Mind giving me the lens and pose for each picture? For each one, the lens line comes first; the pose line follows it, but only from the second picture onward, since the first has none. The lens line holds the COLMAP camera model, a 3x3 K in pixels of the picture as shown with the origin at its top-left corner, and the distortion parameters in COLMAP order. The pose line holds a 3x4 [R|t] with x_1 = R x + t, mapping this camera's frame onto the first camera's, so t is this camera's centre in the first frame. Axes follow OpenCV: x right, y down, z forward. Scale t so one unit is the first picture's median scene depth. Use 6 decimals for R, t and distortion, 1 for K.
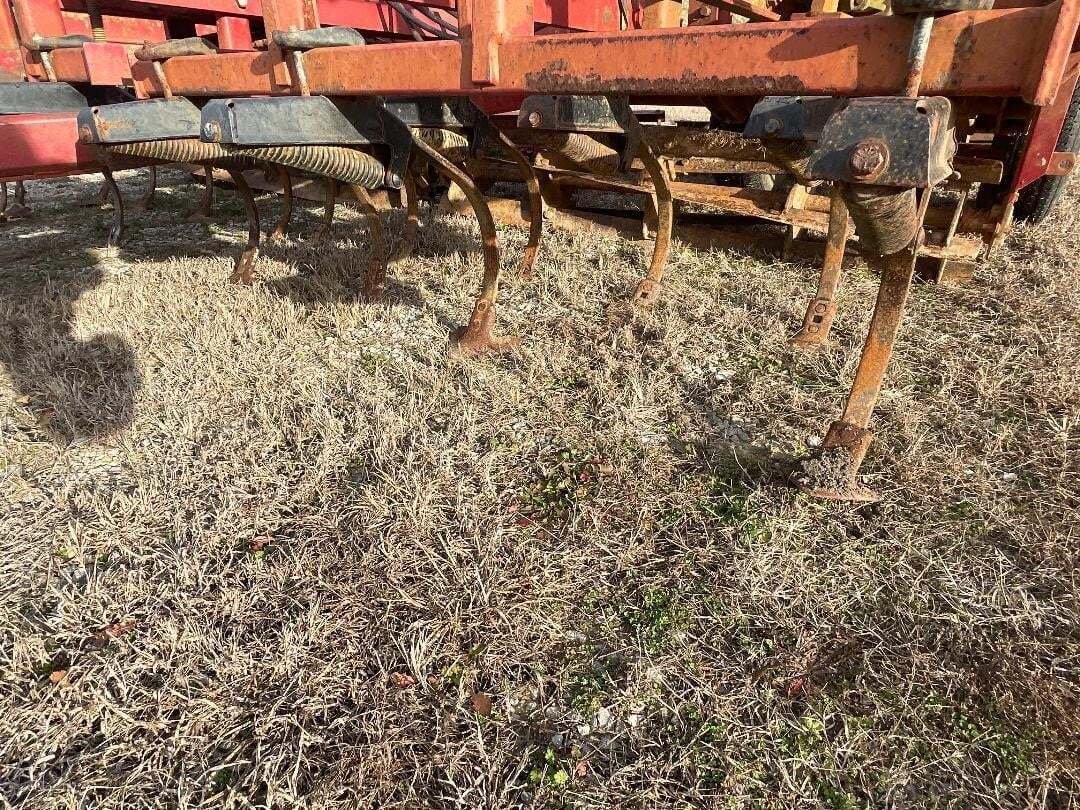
lens RADIAL K [[643.1, 0, 540.0], [0, 643.1, 405.0], [0, 0, 1]] dist [-0.000679, -0.000184]
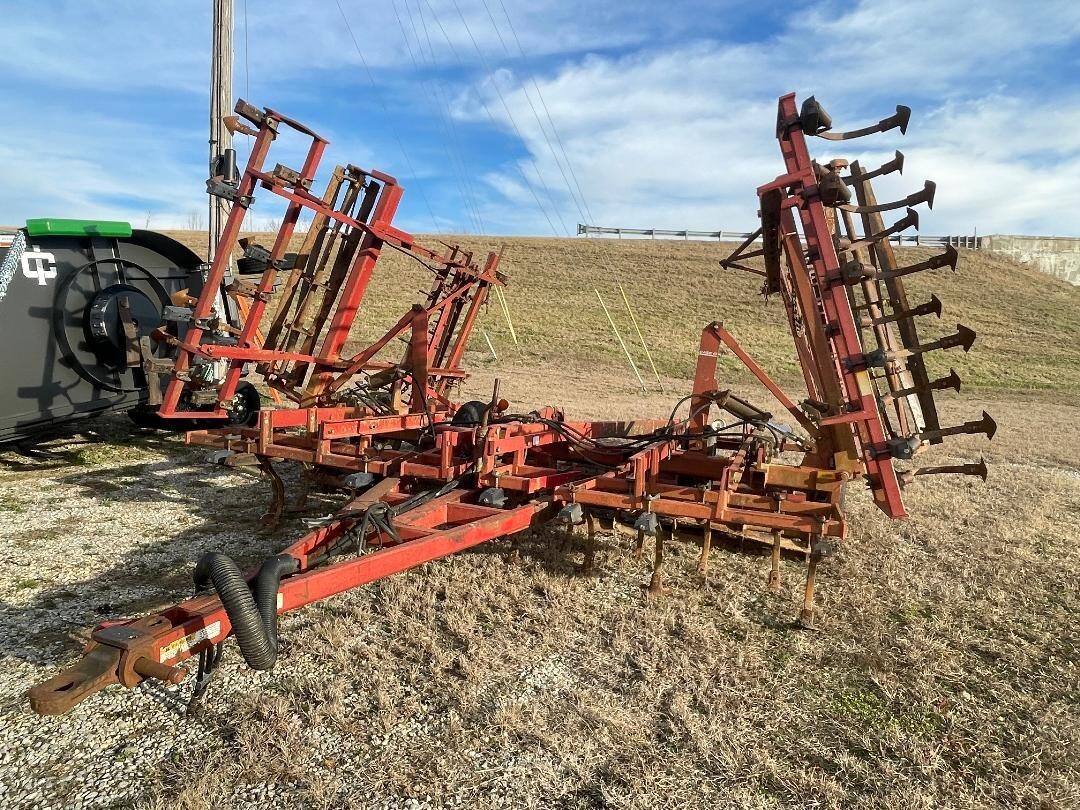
lens RADIAL K [[740.8, 0, 540.0], [0, 740.8, 405.0], [0, 0, 1]] dist [-0.001711, 0.000024]
pose [[0.958730, 0.048850, 0.280091, -1.844221], [0.055779, 0.933669, -0.353767, 0.297624], [-0.278794, 0.354791, 0.892411, -2.263708]]
